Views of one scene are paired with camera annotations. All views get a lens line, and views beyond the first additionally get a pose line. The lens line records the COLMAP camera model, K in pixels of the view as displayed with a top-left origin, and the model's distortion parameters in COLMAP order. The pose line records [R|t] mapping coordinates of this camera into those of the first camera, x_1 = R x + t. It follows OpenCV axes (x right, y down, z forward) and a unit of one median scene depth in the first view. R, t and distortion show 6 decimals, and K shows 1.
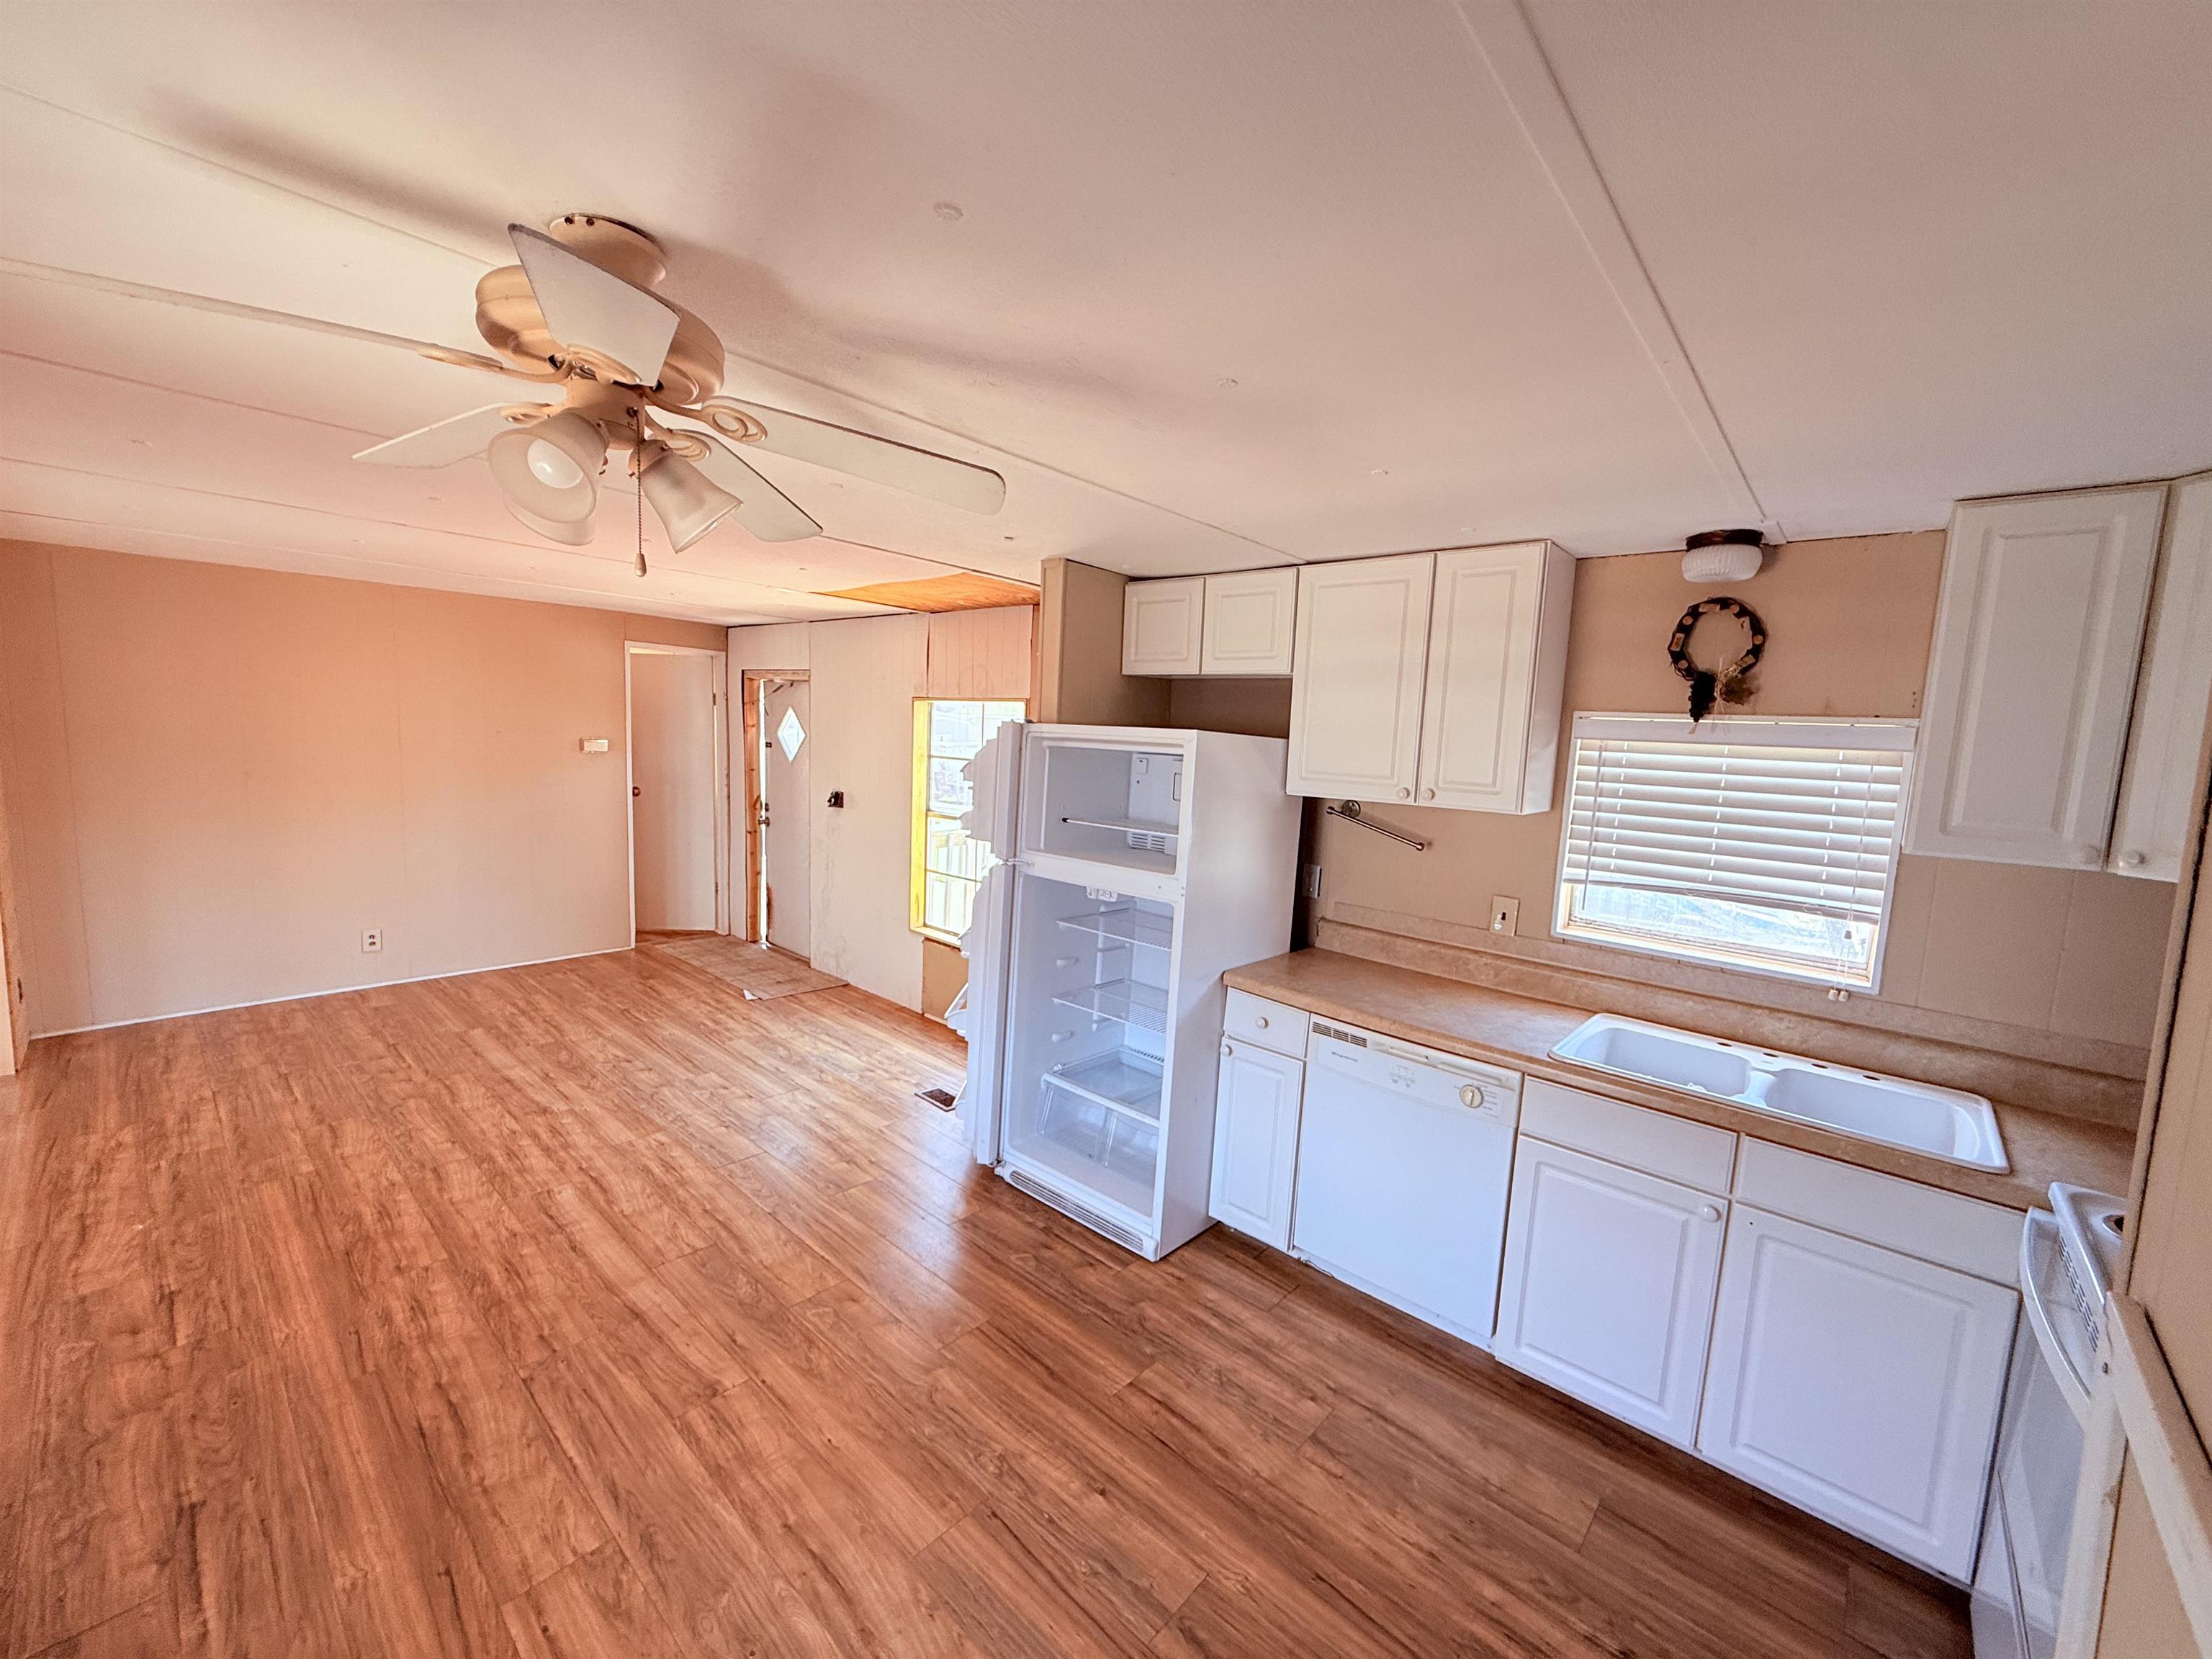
lens RADIAL K [[881.7, 0, 1105.1], [0, 881.7, 830.0], [0, 0, 1]] dist [-0.000755, 0.000298]
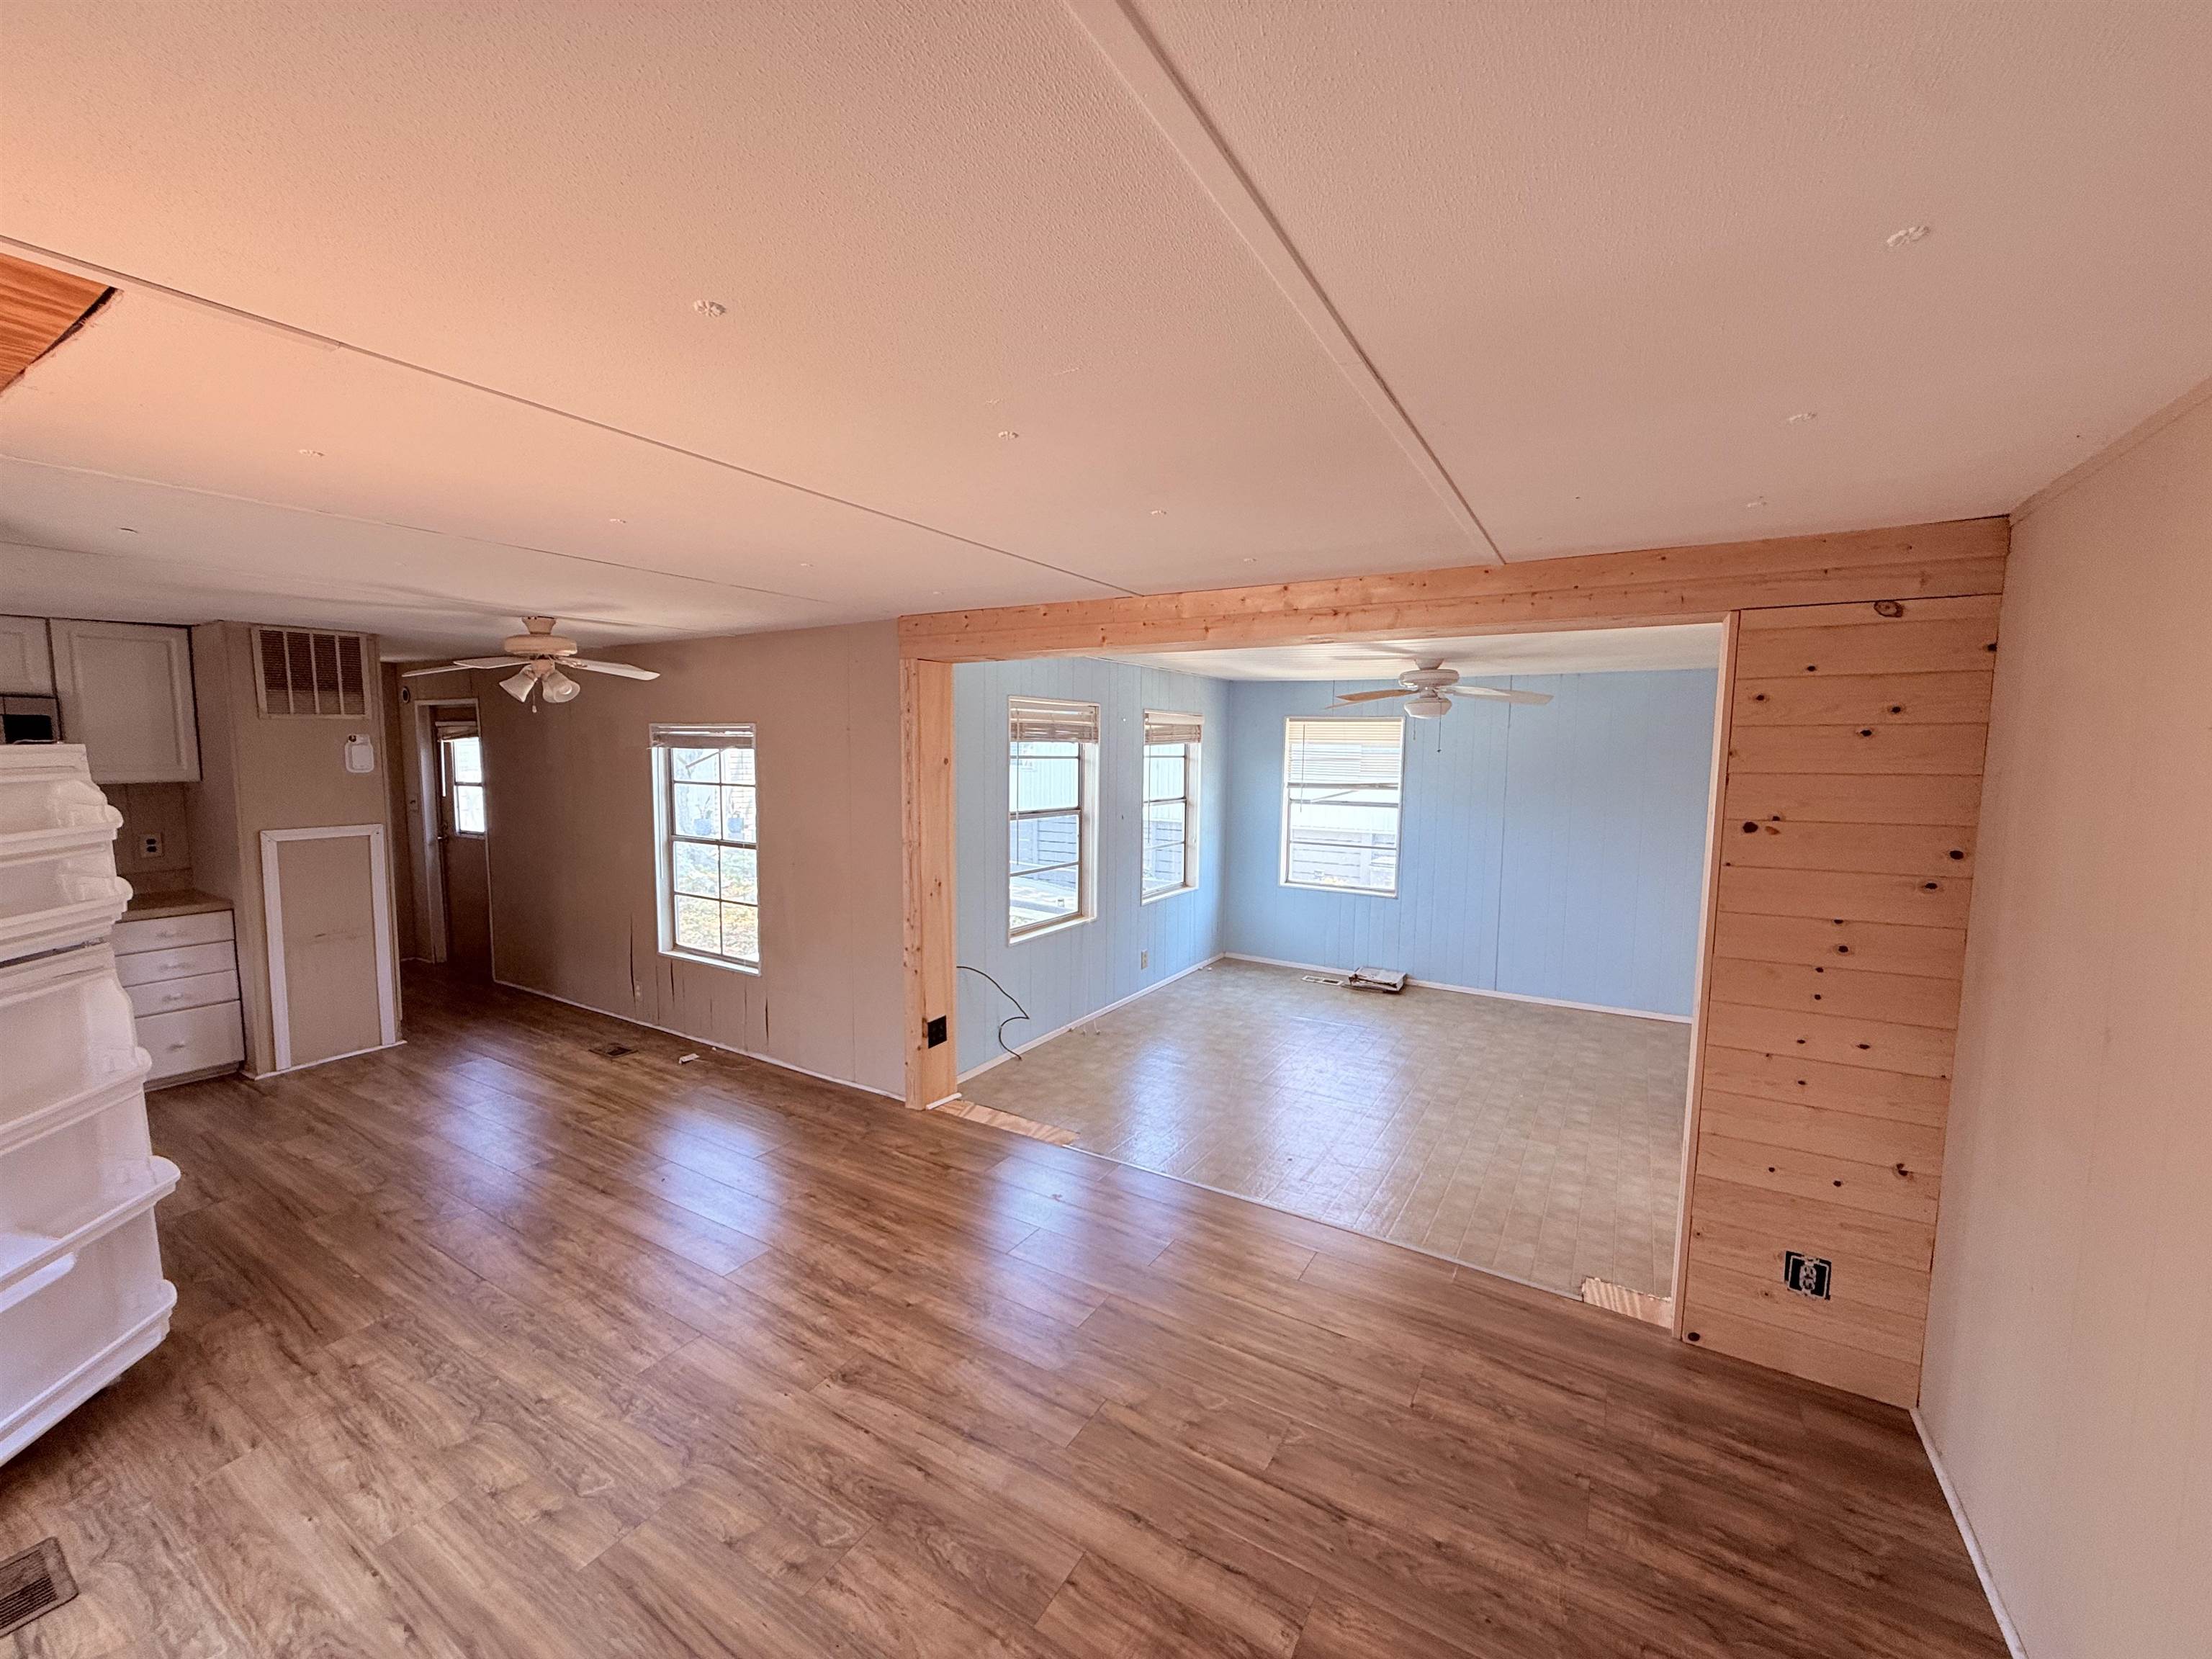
lens RADIAL K [[881.7, 0, 1104.0], [0, 881.7, 831.1], [0, 0, 1]] dist [-0.000755, 0.000298]
pose [[-0.980914, -0.041773, -0.189902, -0.837071], [-0.078887, 0.978157, 0.192316, -0.271176], [0.177720, 0.203626, -0.962783, 1.940775]]
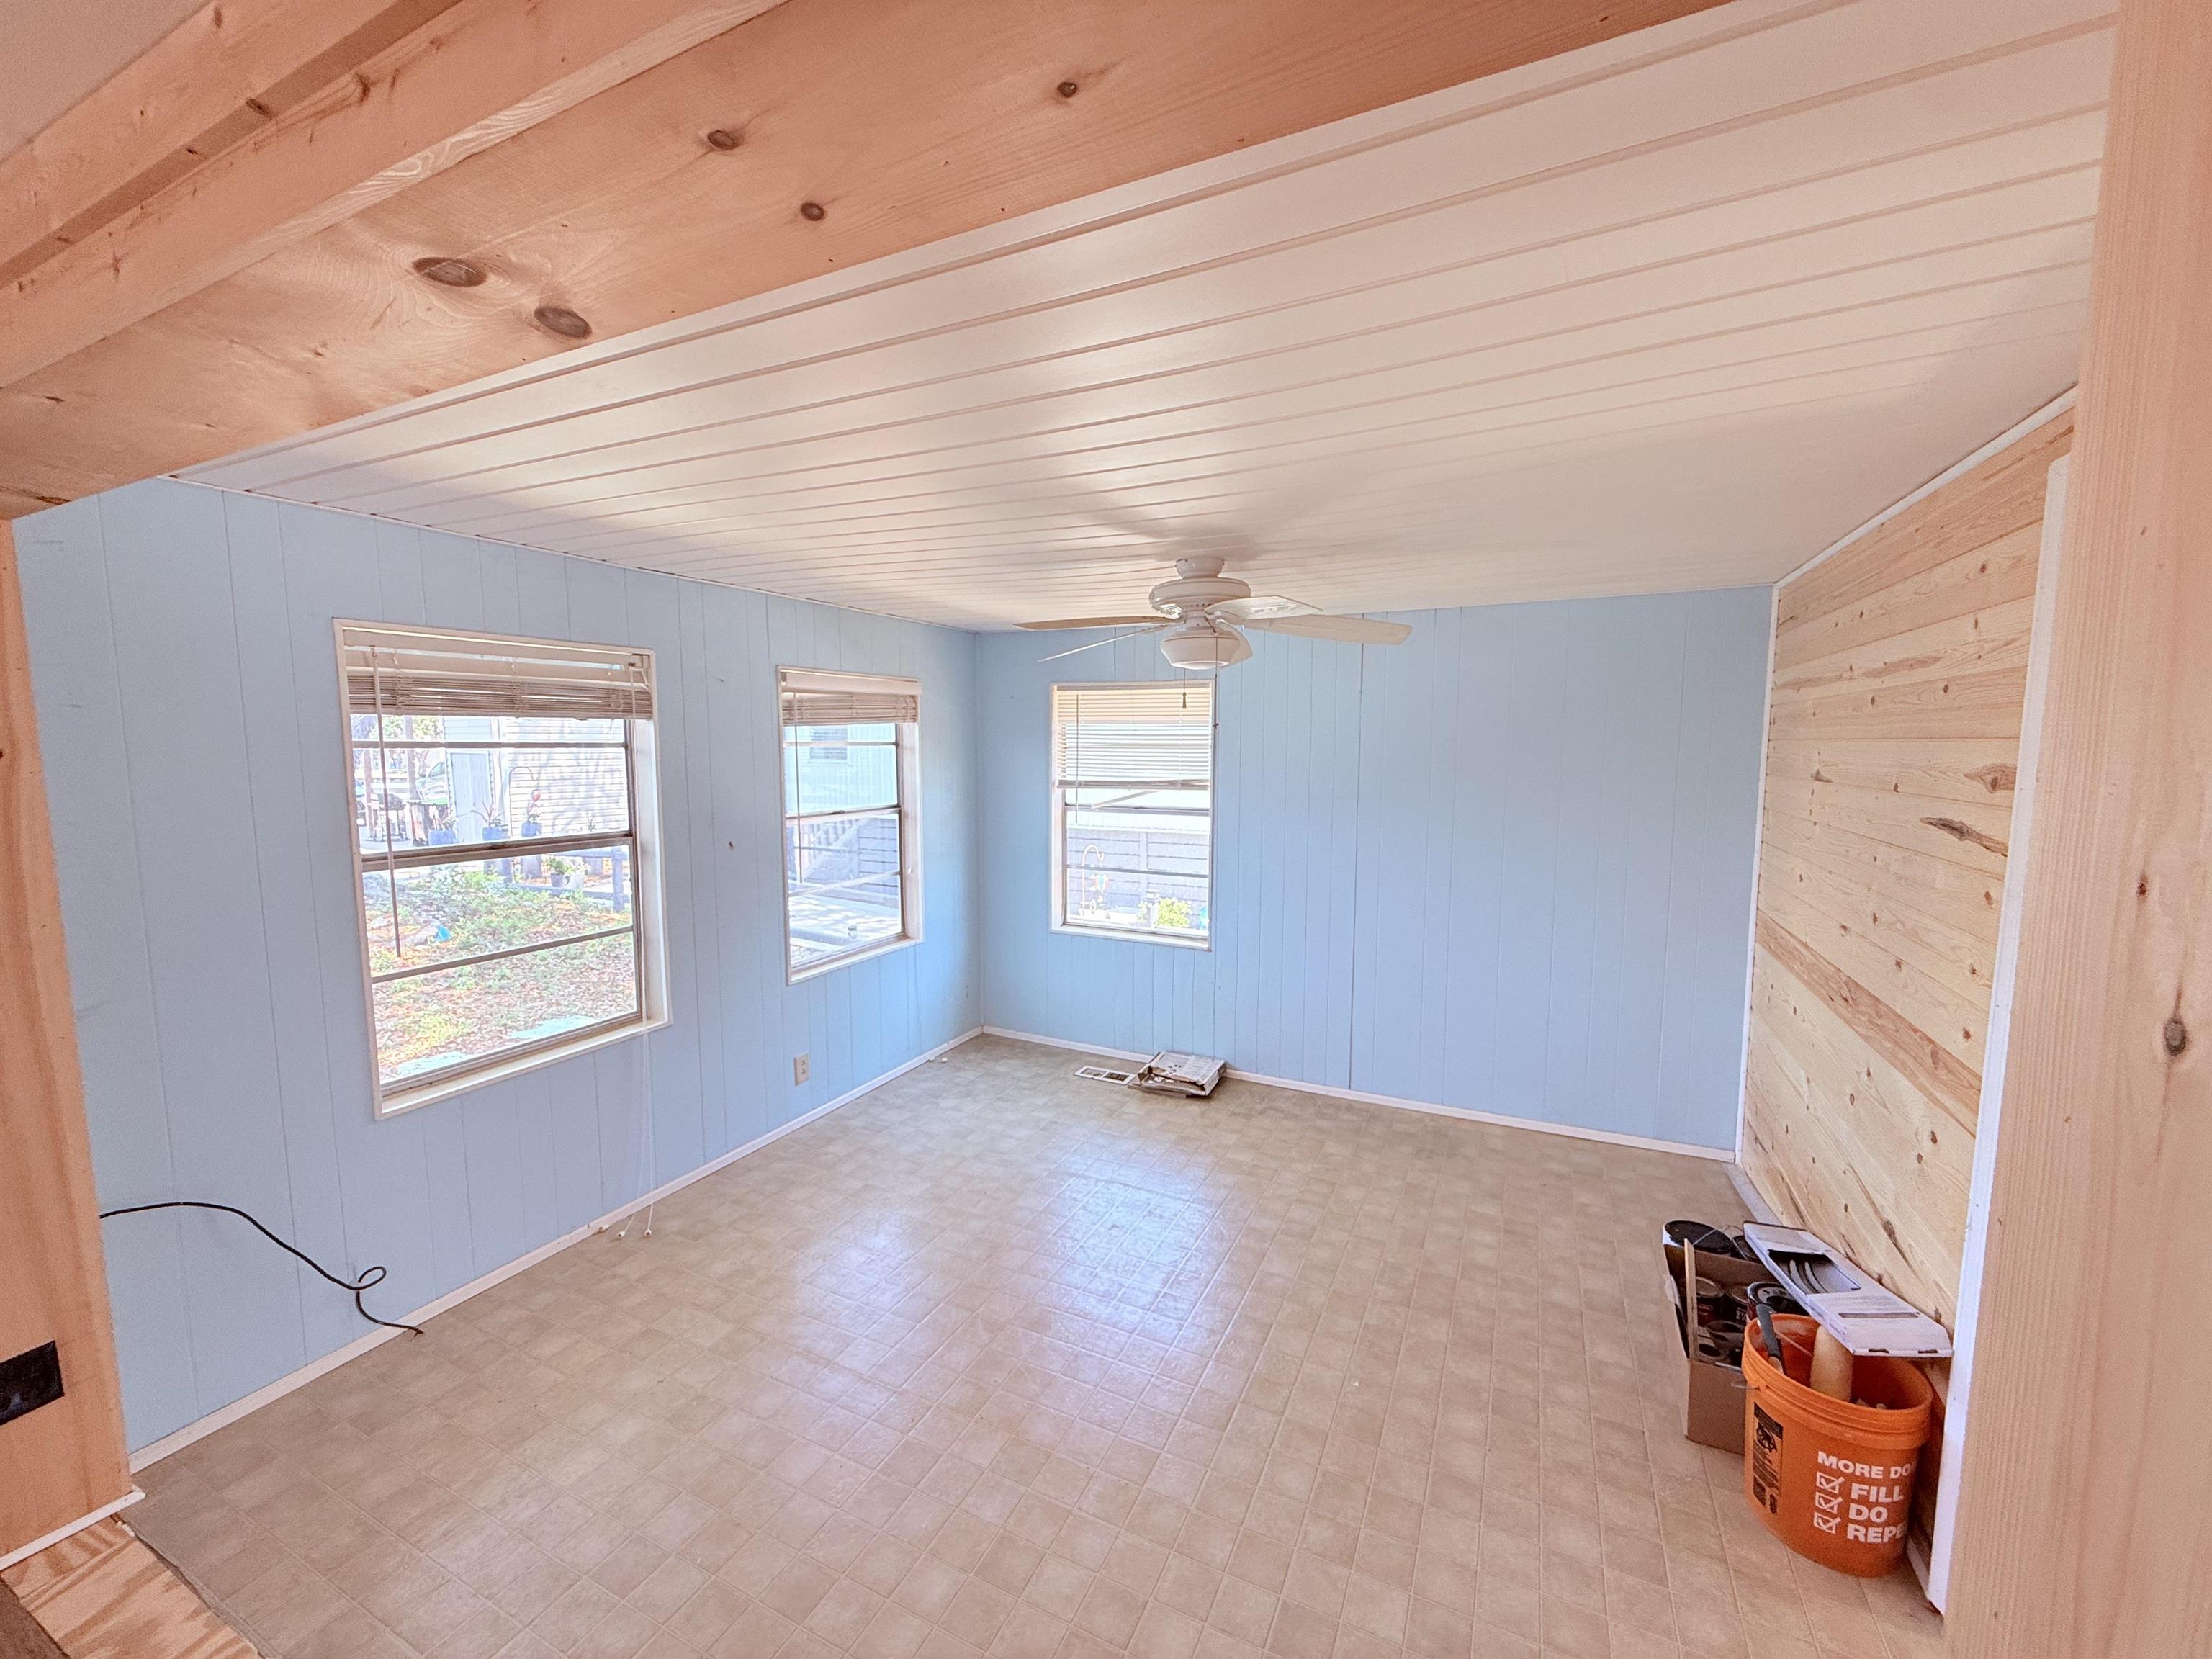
lens RADIAL K [[881.7, 0, 1102.9], [0, 881.7, 831.7], [0, 0, 1]] dist [-0.000755, 0.000298]
pose [[-0.960835, -0.020926, -0.276330, -1.404435], [-0.077192, 0.977890, 0.194353, -0.209905], [0.266153, 0.208072, -0.941206, 1.277410]]
